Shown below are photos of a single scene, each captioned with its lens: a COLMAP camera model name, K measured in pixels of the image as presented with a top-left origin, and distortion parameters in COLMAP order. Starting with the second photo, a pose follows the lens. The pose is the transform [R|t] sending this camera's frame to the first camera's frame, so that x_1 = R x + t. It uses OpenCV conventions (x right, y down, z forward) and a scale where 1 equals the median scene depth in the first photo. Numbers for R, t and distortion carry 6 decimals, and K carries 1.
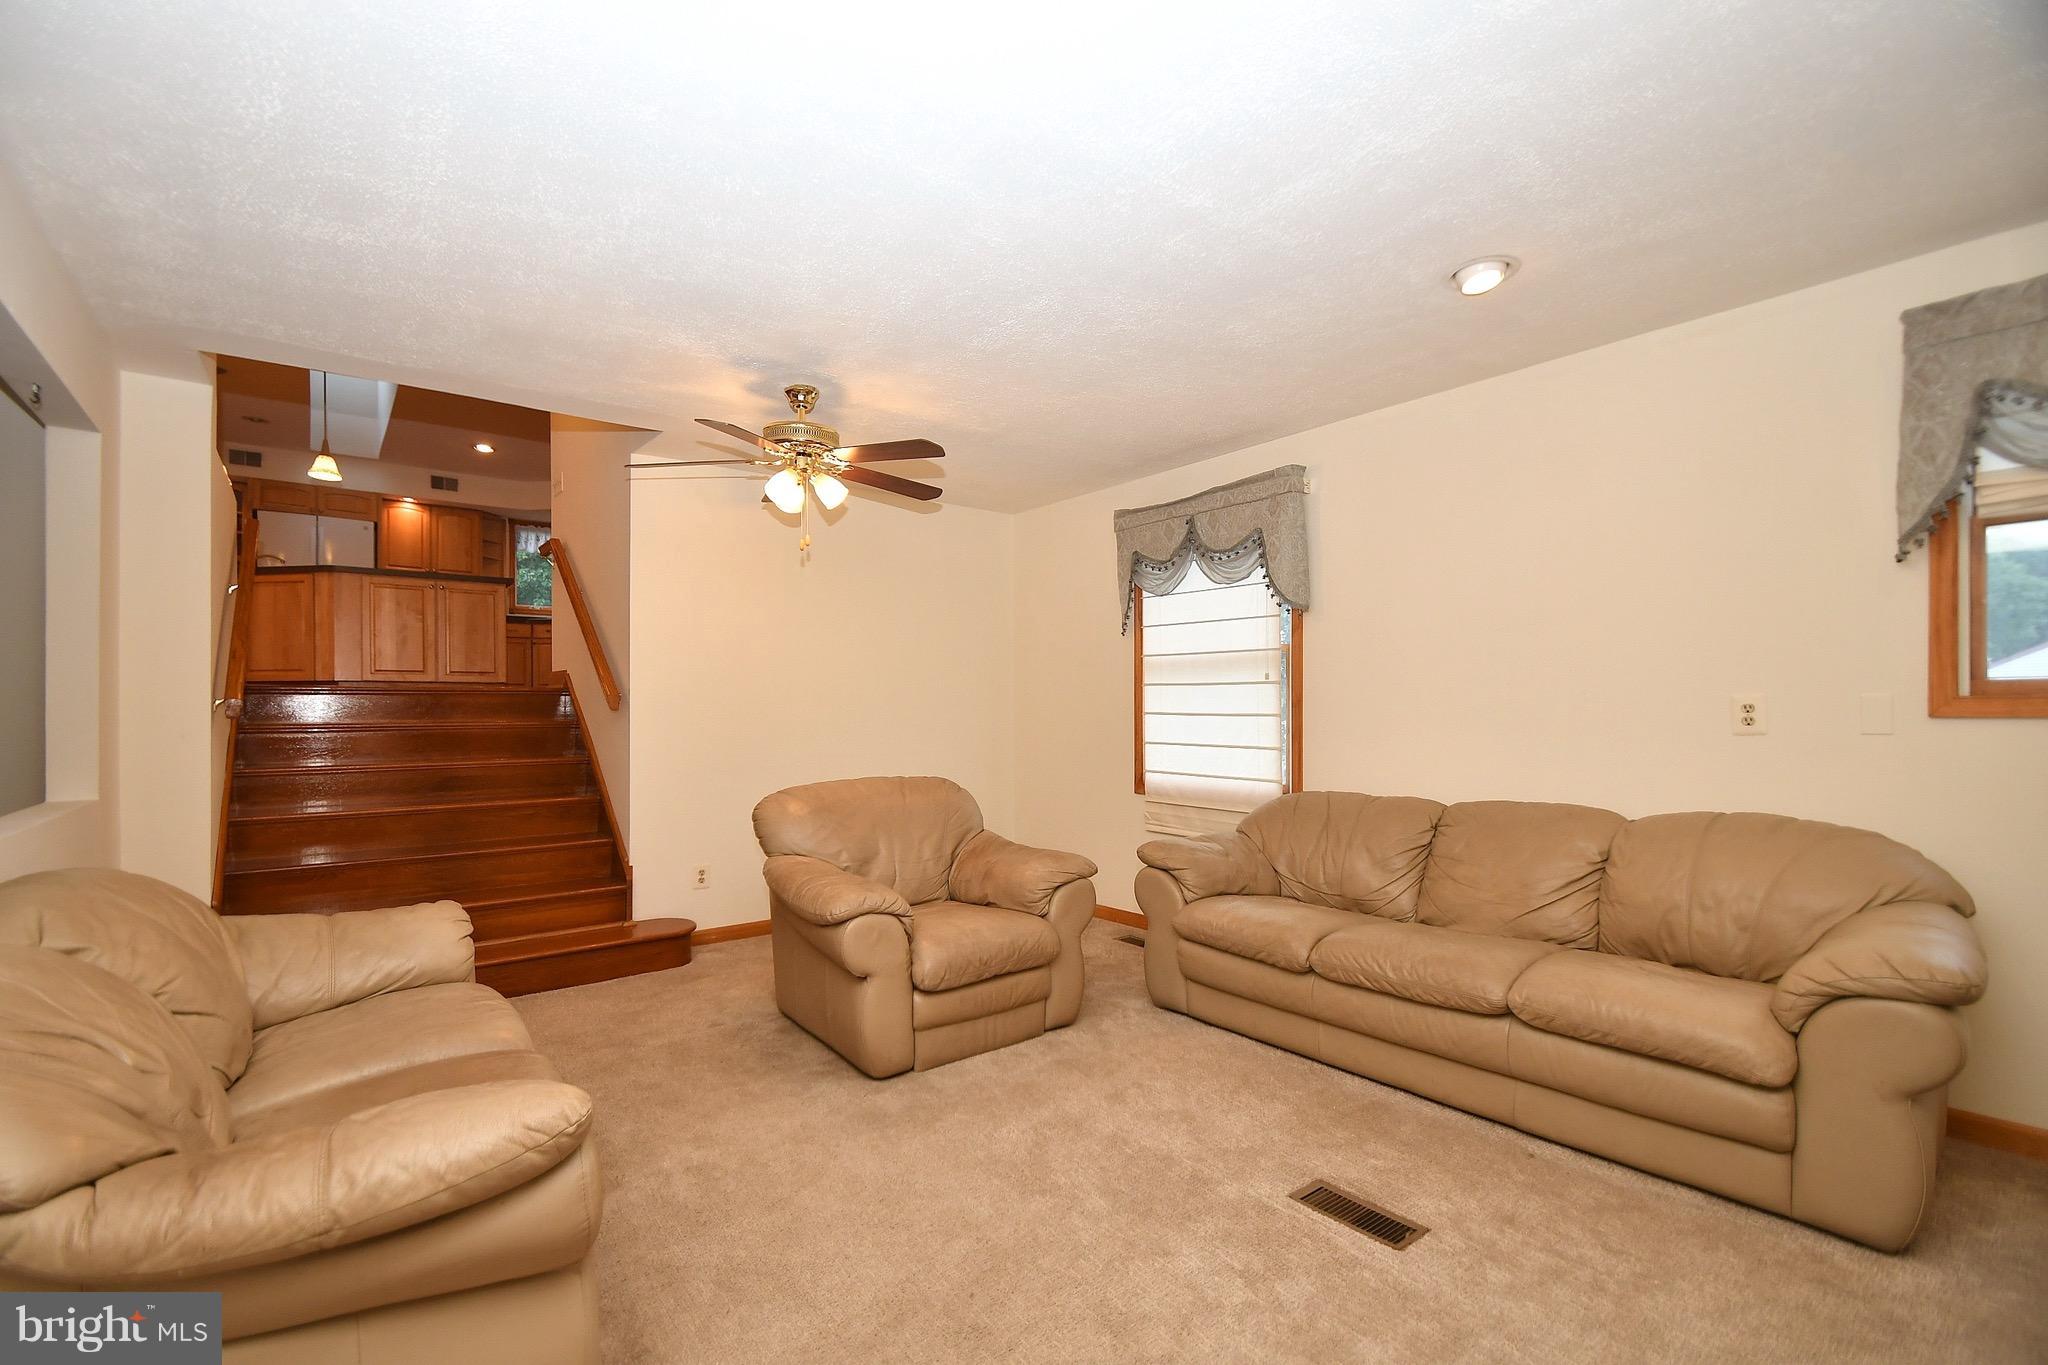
lens RADIAL K [[910.1, 0, 1020.7], [0, 910.1, 690.0], [0, 0, 1]] dist [0.002407, -0.000689]
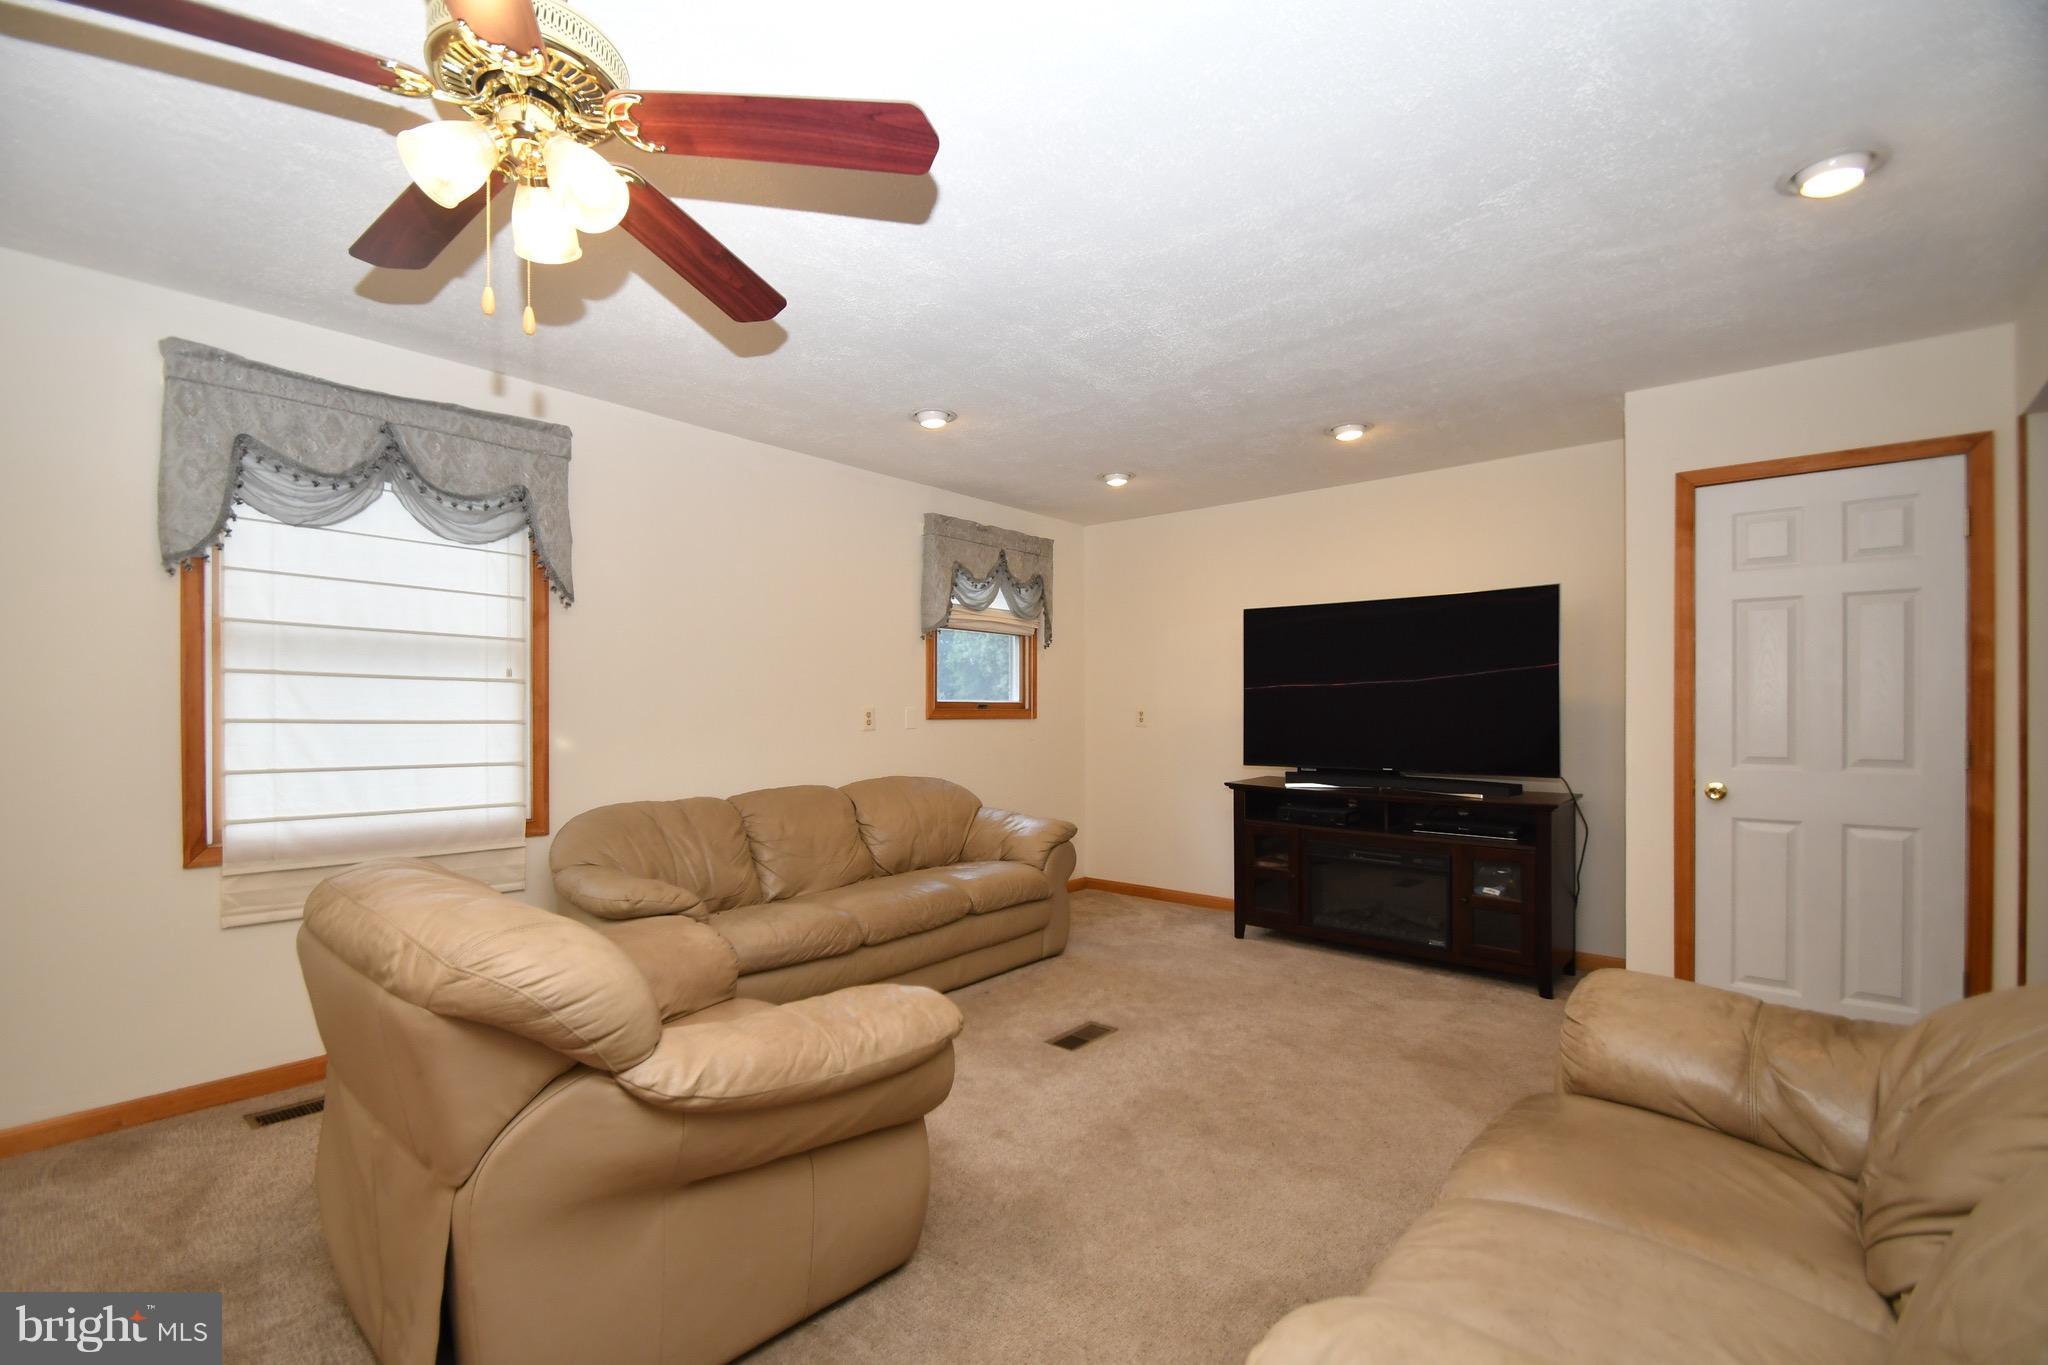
lens RADIAL K [[910.1, 0, 1013.7], [0, 910.1, 700.0], [0, 0, 1]] dist [0.002407, -0.000689]
pose [[-0.187018, 0.026964, 0.981986, -0.573379], [-0.015608, 0.999415, -0.030415, 0.025483], [-0.982233, -0.021015, -0.186488, 0.705445]]
